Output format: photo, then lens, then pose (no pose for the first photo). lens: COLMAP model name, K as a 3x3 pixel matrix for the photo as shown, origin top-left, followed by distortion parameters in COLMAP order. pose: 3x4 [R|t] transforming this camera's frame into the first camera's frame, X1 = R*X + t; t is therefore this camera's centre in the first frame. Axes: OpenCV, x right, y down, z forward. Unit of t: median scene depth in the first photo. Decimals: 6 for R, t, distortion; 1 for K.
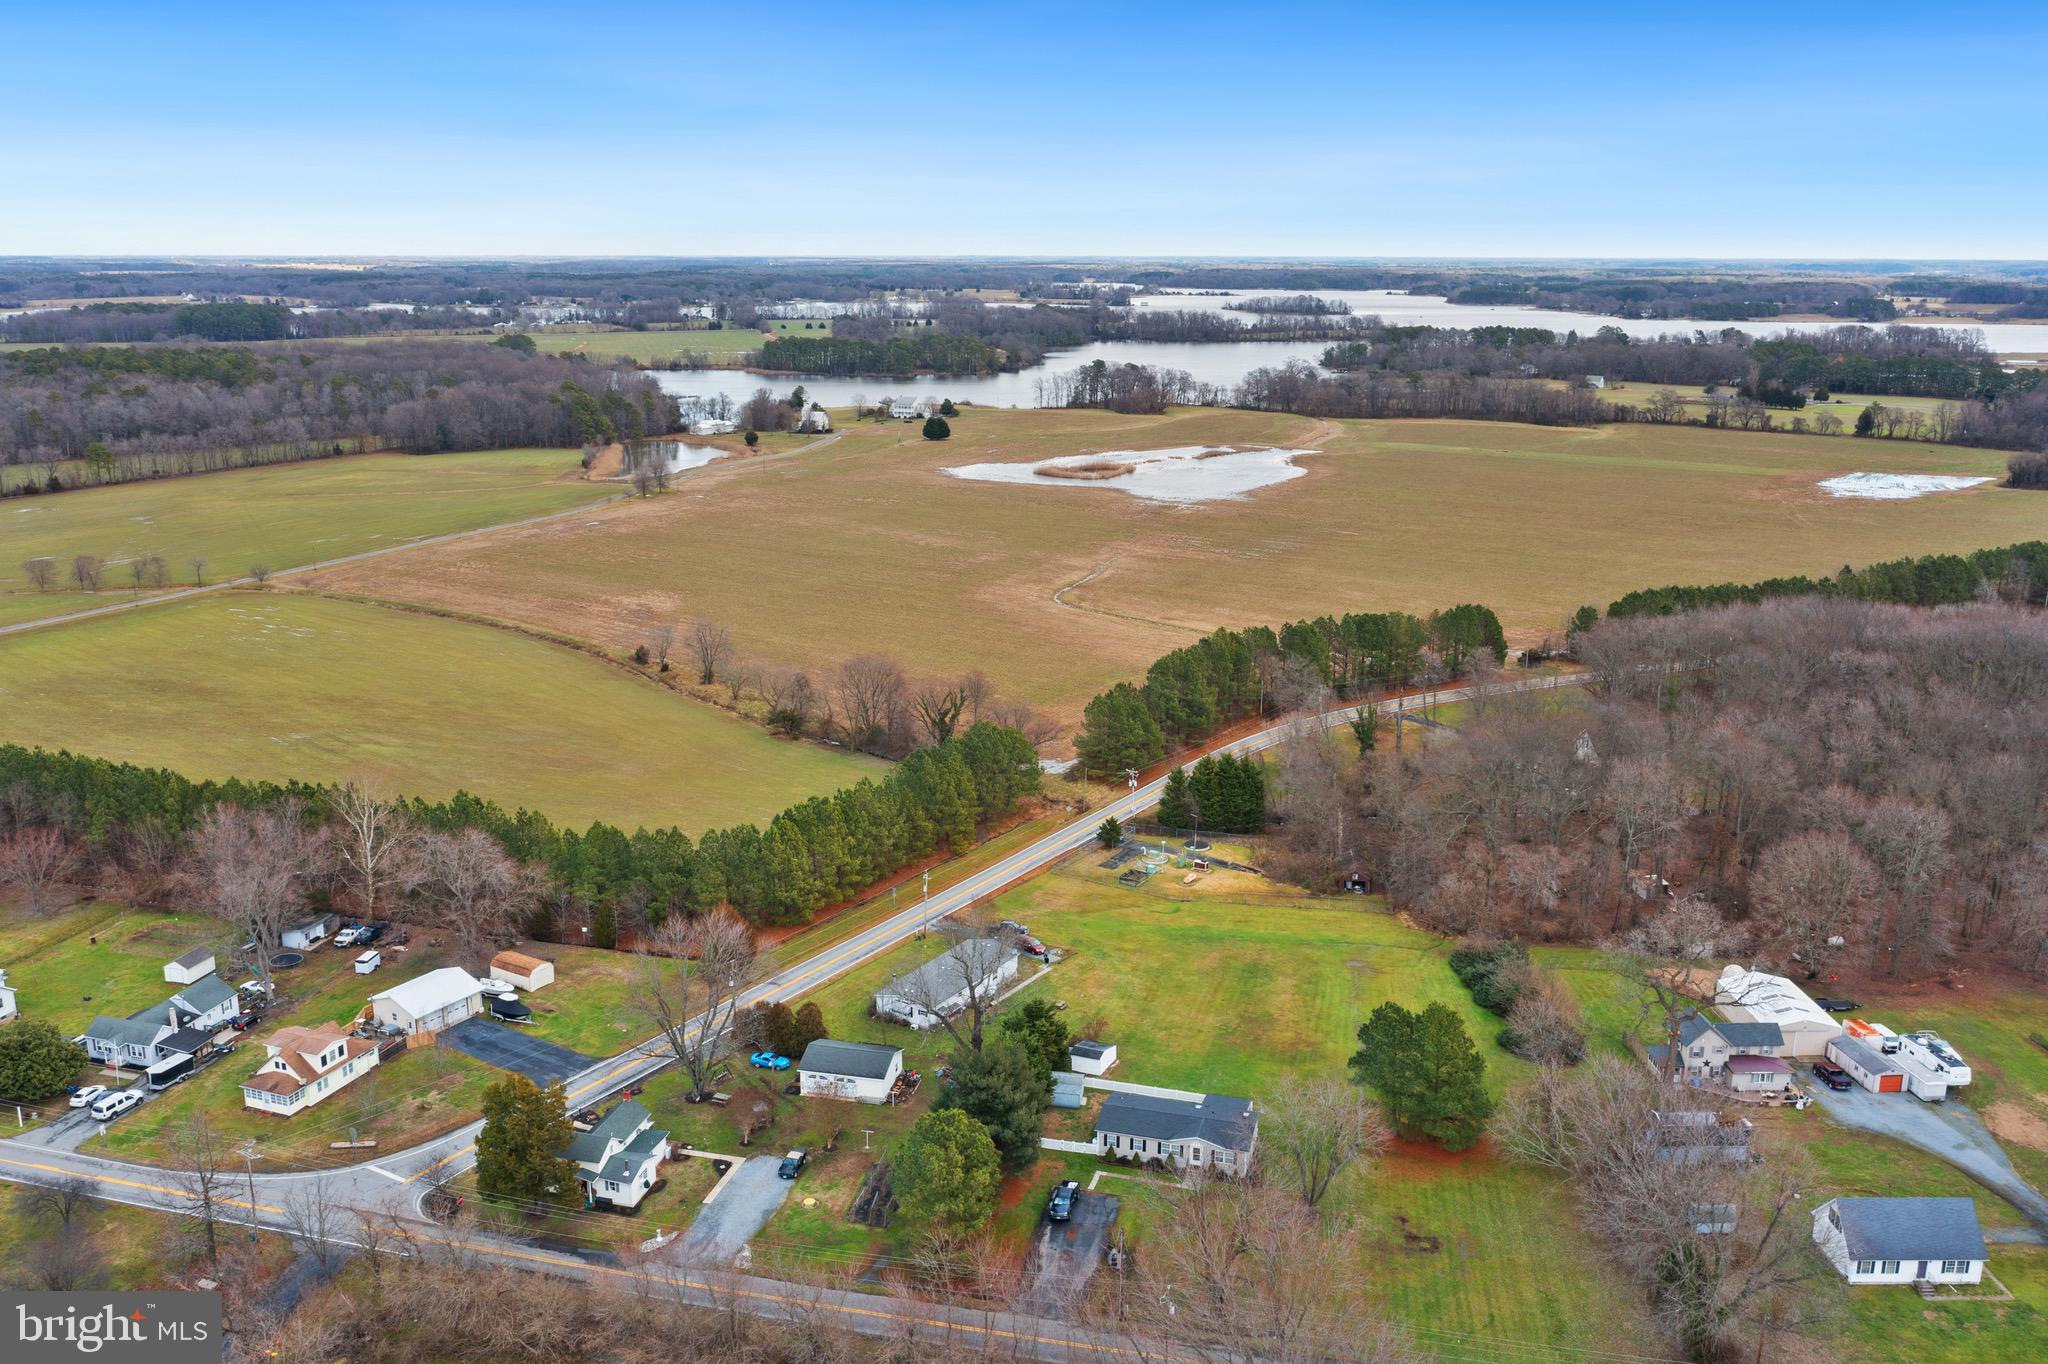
lens RADIAL K [[1674.1, 0, 1031.0], [0, 1674.1, 685.0], [0, 0, 1]] dist [-0.010468, 0.005287]
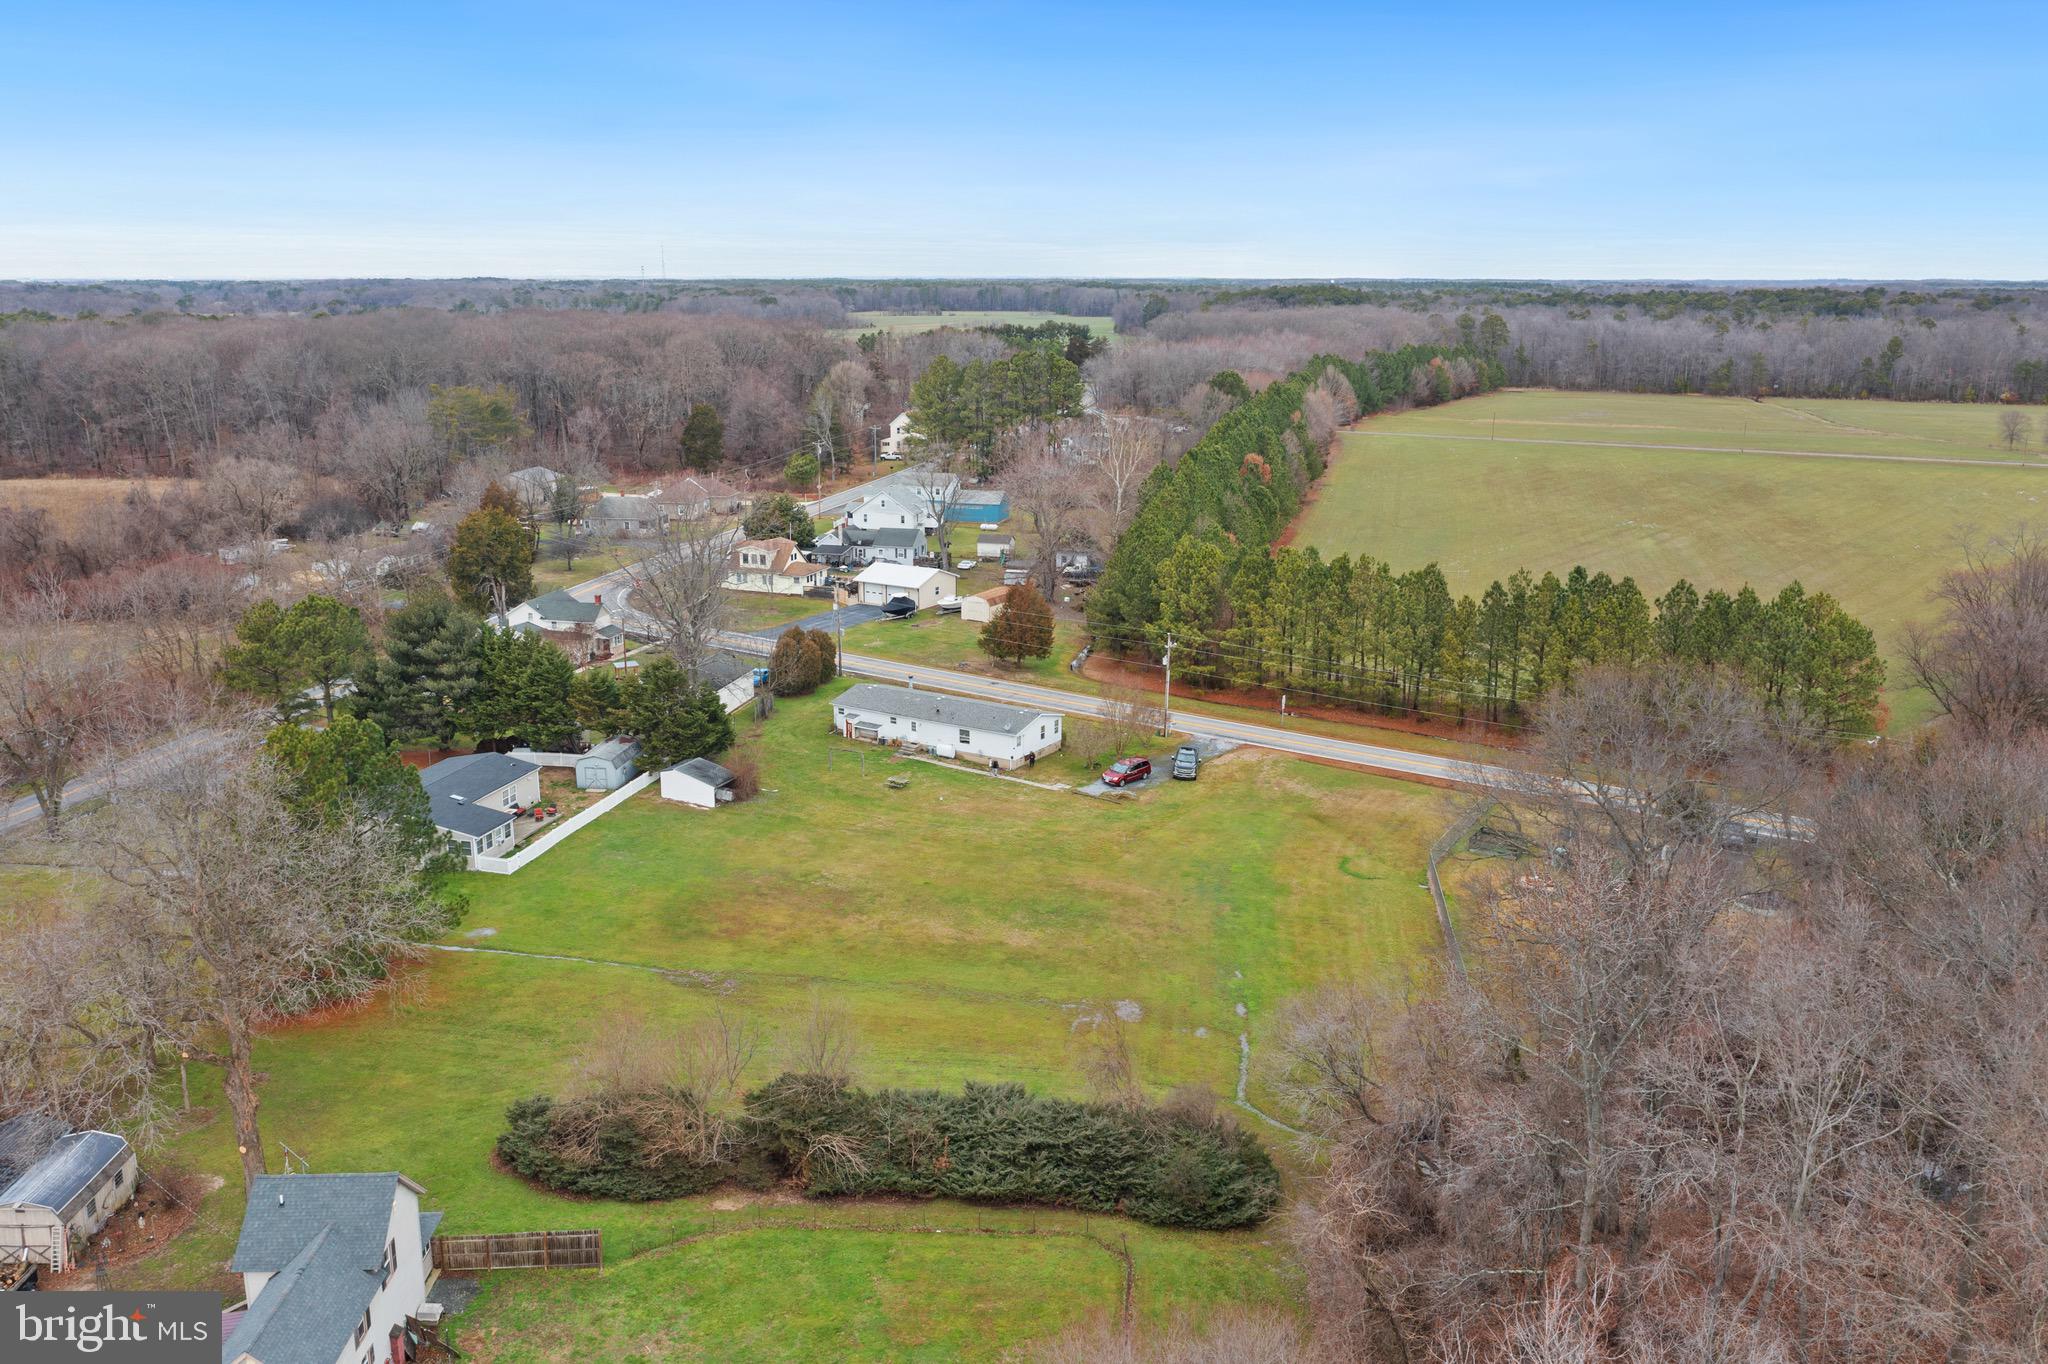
lens RADIAL K [[1635.8, 0, 1024.0], [0, 1635.8, 682.0], [0, 0, 1]] dist [-0.009101, 0.008250]
pose [[0.010528, 0.239221, -0.970908, 0.180463], [-0.254571, 0.939610, 0.228750, -0.002230], [0.966997, 0.244756, 0.070791, 0.279793]]
